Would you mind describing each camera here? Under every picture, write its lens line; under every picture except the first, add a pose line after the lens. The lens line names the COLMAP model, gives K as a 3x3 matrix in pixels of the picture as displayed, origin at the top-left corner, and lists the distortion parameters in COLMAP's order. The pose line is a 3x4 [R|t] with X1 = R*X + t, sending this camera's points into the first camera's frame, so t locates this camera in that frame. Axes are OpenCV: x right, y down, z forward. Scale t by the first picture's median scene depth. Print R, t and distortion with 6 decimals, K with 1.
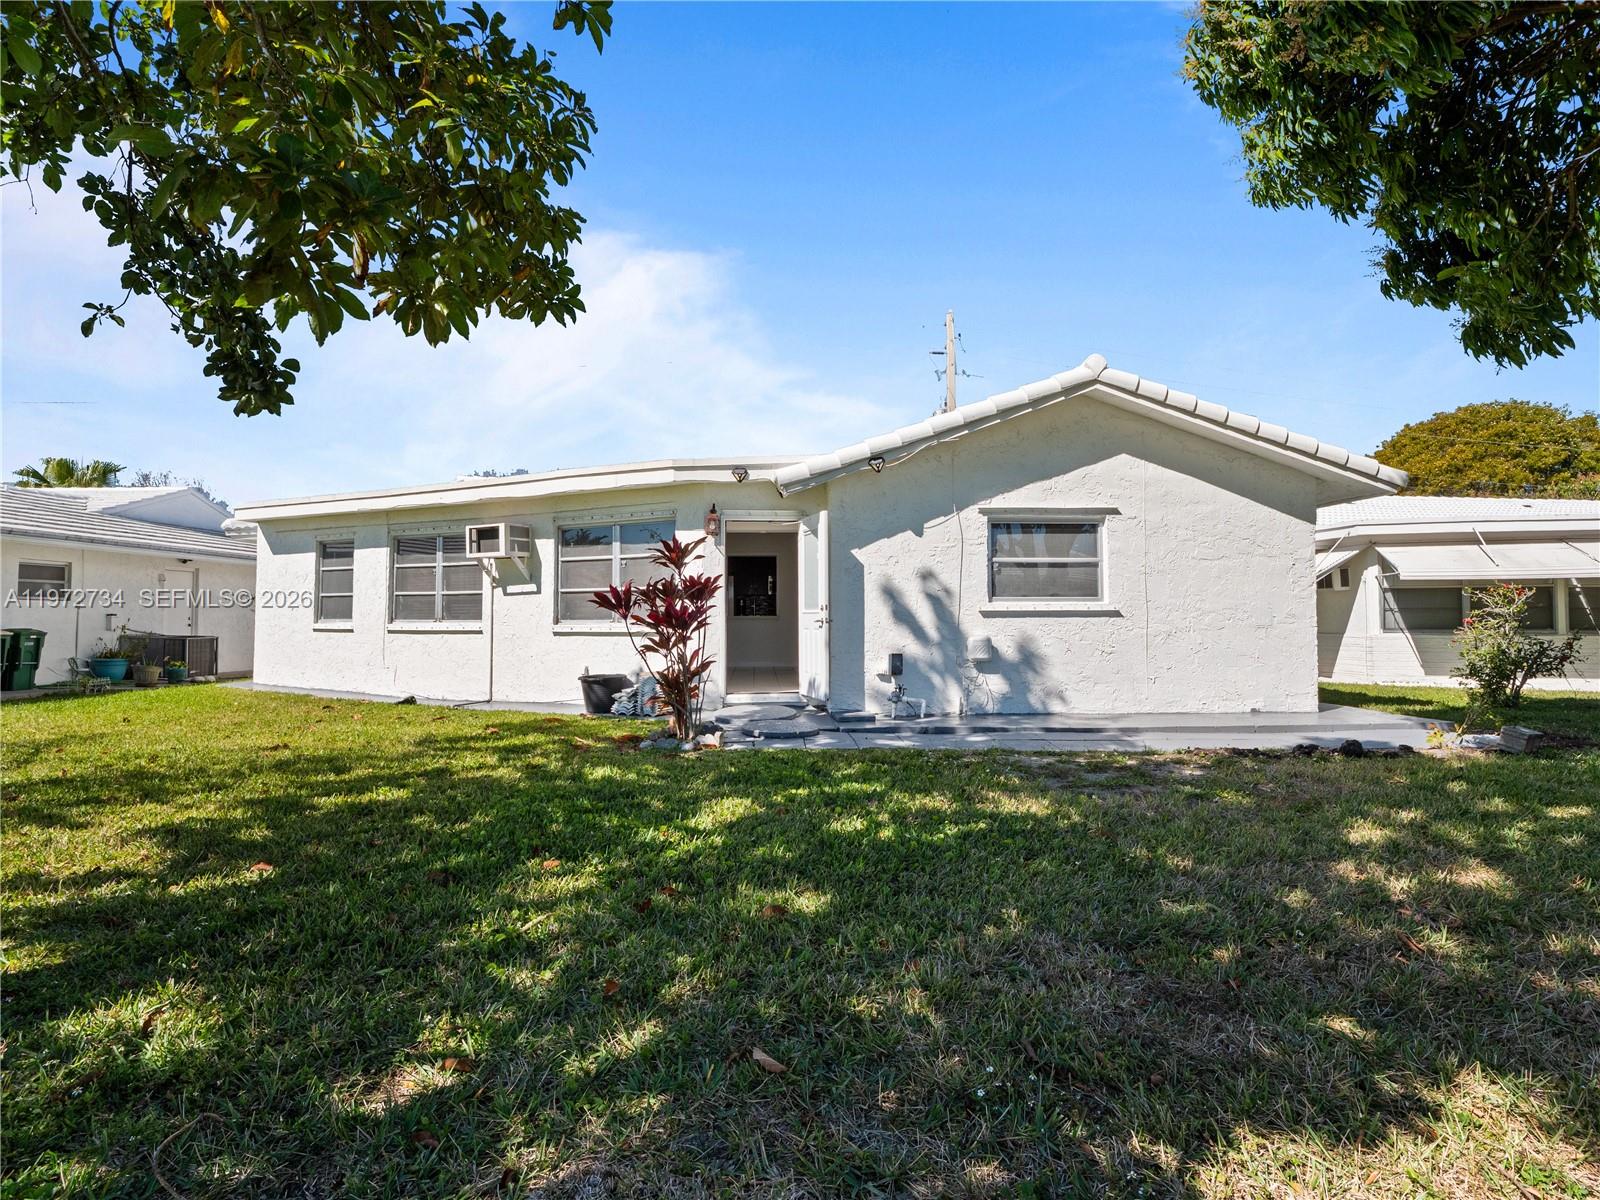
lens RADIAL K [[791.7, 0, 766.6], [0, 791.7, 600.0], [0, 0, 1]] dist [-0.006982, -0.001660]
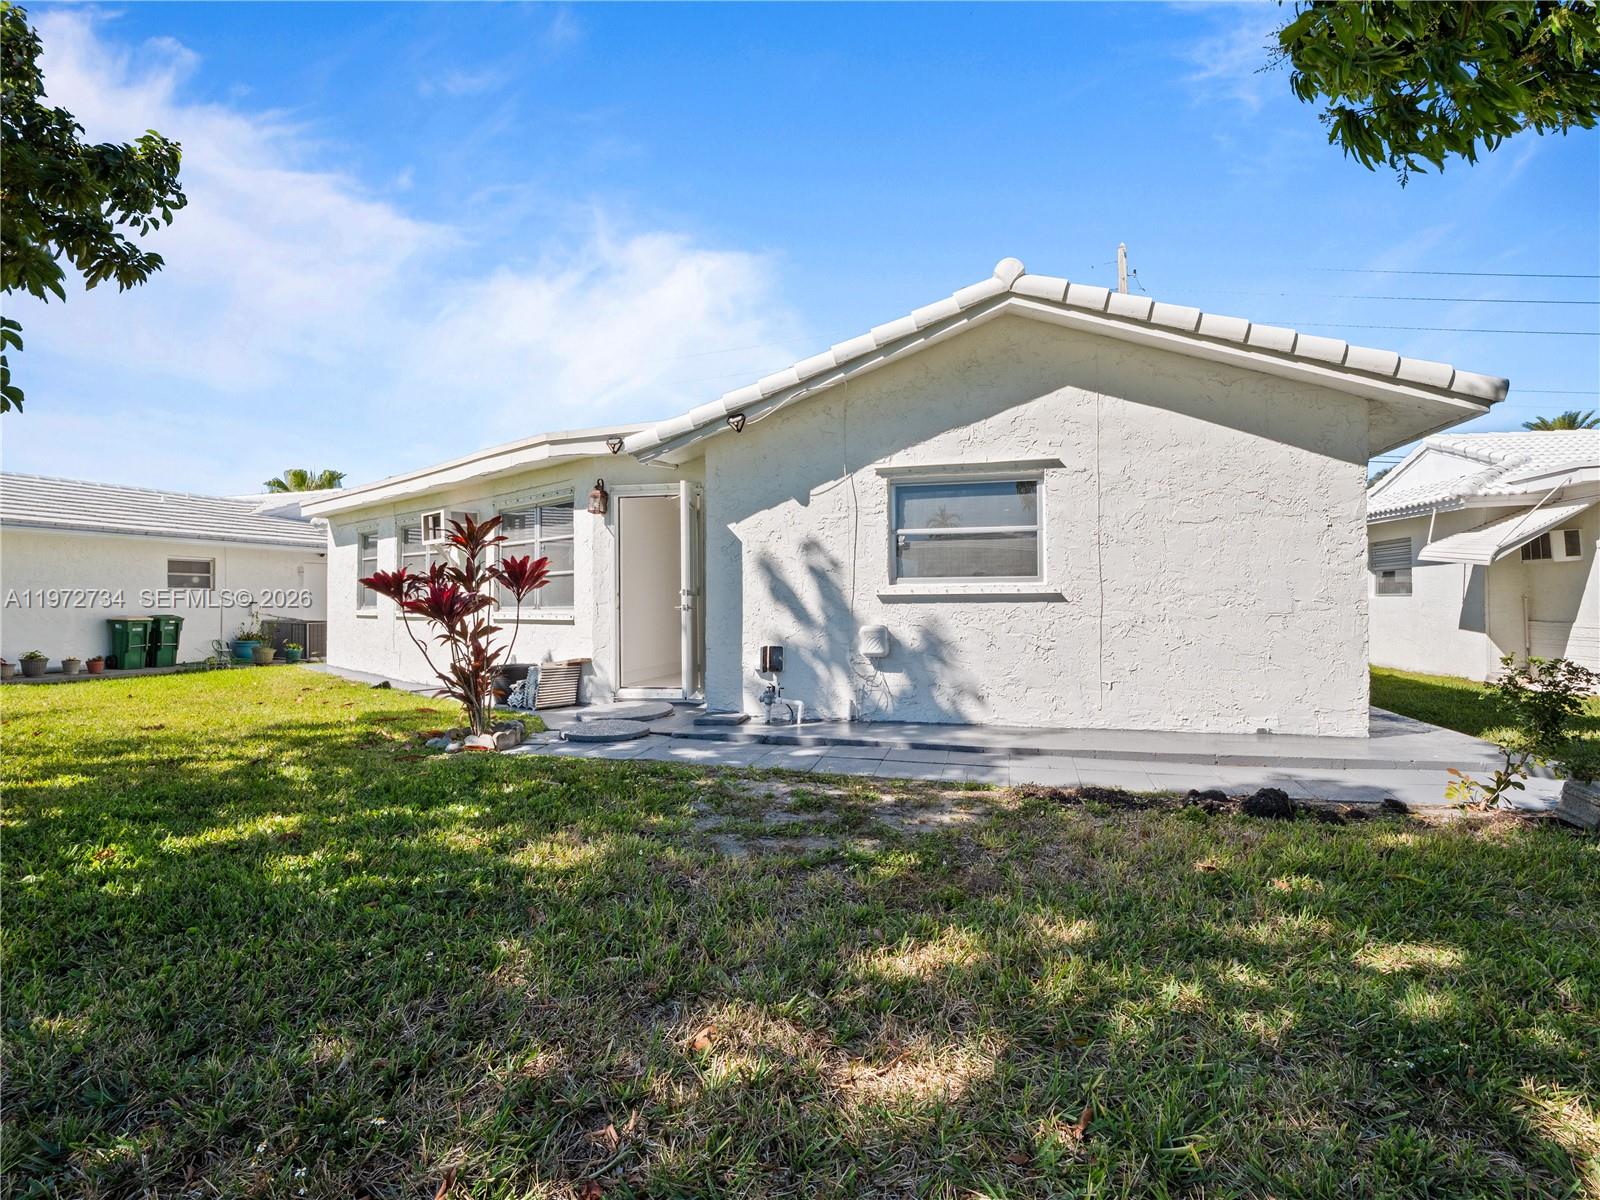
lens RADIAL K [[791.7, 0, 812.2], [0, 791.7, 598.1], [0, 0, 1]] dist [-0.006982, -0.001660]
pose [[0.957652, -0.005608, -0.287873, 0.431818], [0.010744, 0.999810, 0.016265, 0.003225], [0.287727, -0.018669, 0.957530, 0.196094]]
